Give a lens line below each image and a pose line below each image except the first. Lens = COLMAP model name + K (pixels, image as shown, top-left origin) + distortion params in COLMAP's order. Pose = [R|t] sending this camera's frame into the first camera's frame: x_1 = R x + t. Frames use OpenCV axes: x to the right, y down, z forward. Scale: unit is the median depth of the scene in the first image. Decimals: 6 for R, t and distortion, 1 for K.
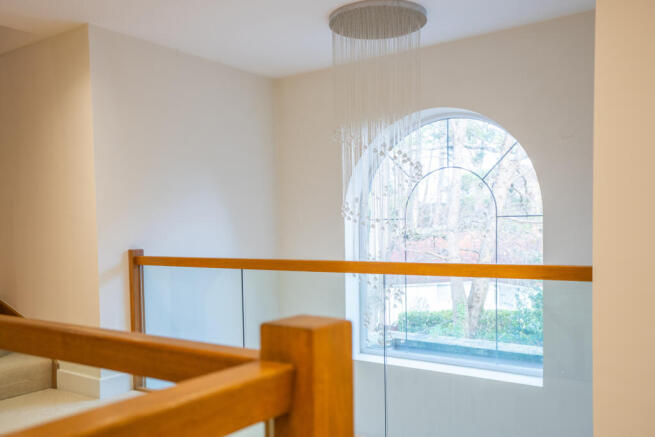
lens RADIAL K [[609.9, 0, 327.8], [0, 609.9, 229.6], [0, 0, 1]] dist [0.013860, 0.008921]
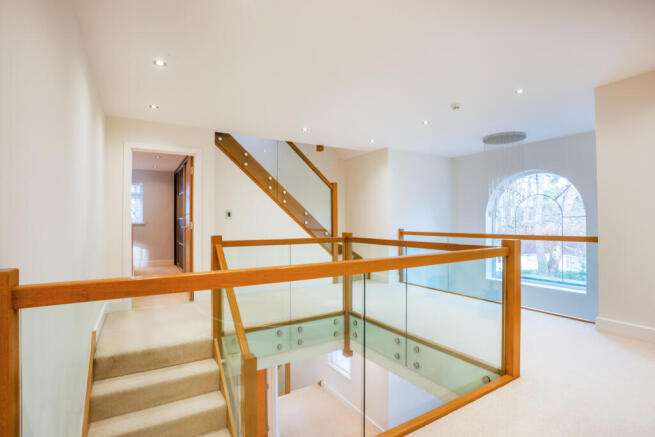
lens RADIAL K [[313.0, 0, 327.0], [0, 313.0, 215.6], [0, 0, 1]] dist [-0.033274, -0.000076]
pose [[0.921778, 0.004873, -0.387688, -0.084263], [-0.011687, 0.999816, -0.015222, -0.000705], [0.387543, 0.018562, 0.921665, -0.379268]]
